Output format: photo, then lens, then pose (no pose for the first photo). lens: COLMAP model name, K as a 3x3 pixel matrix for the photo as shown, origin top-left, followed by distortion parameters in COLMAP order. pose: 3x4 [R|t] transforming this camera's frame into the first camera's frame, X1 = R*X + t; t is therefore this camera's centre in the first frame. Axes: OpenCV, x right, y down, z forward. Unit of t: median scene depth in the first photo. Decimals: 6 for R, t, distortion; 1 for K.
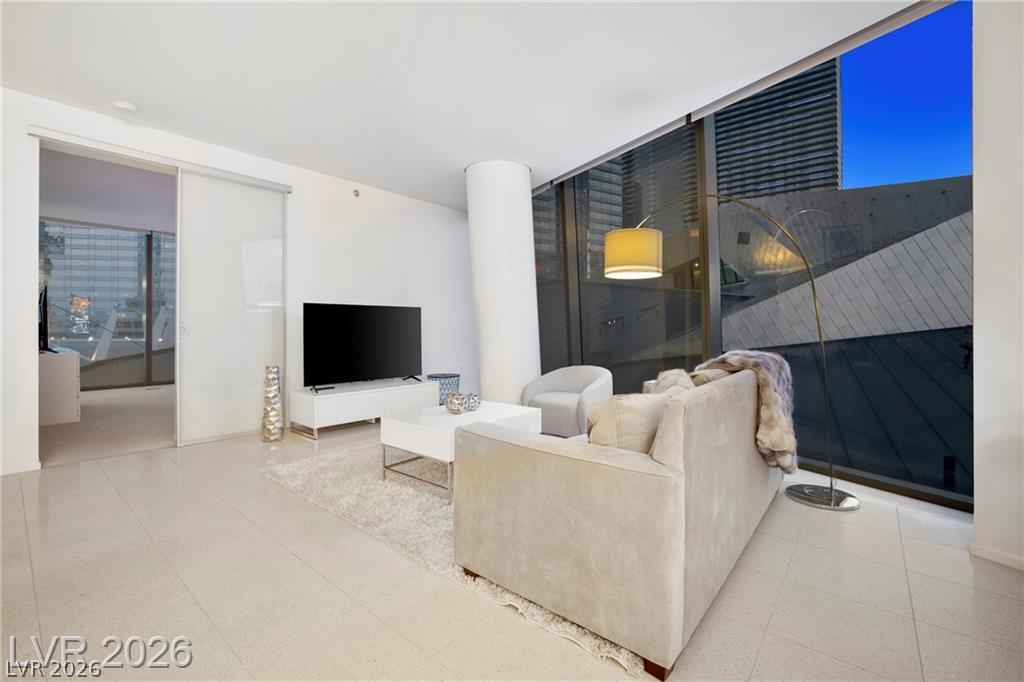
lens RADIAL K [[429.1, 0, 518.3], [0, 429.1, 335.4], [0, 0, 1]] dist [-0.045129, 0.017705]
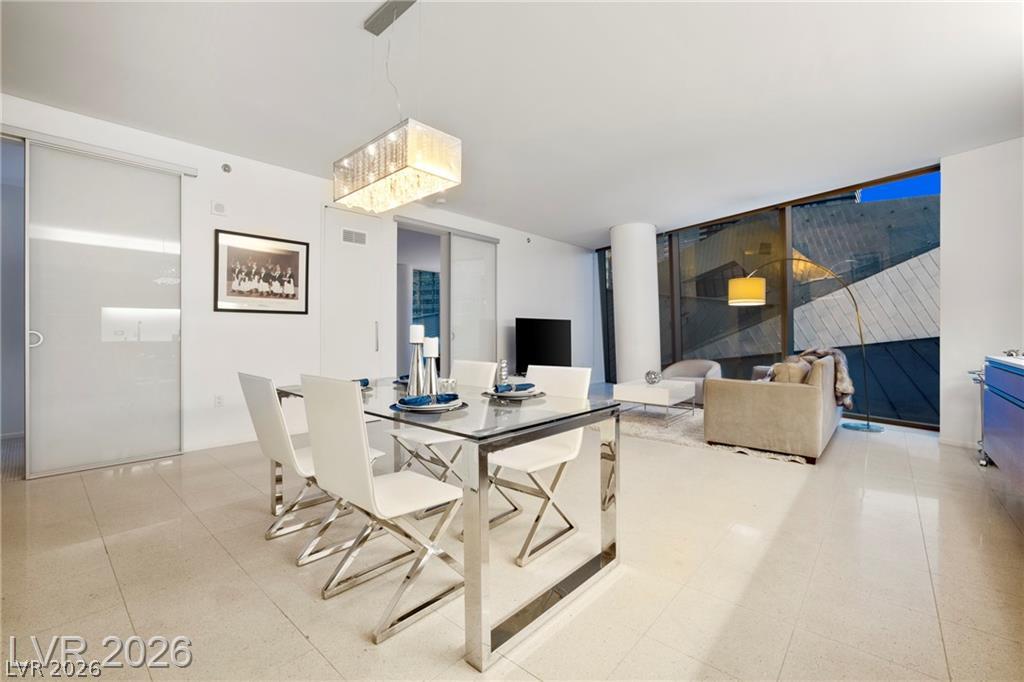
lens RADIAL K [[440.0, 0, 512.0], [0, 440.0, 341.0], [0, 0, 1]] dist [-0.048757, 0.008565]
pose [[0.999634, 0.005592, -0.026482, -0.595752], [-0.005707, 0.999975, -0.004284, 0.015948], [0.026458, 0.004434, 0.999640, -0.711584]]
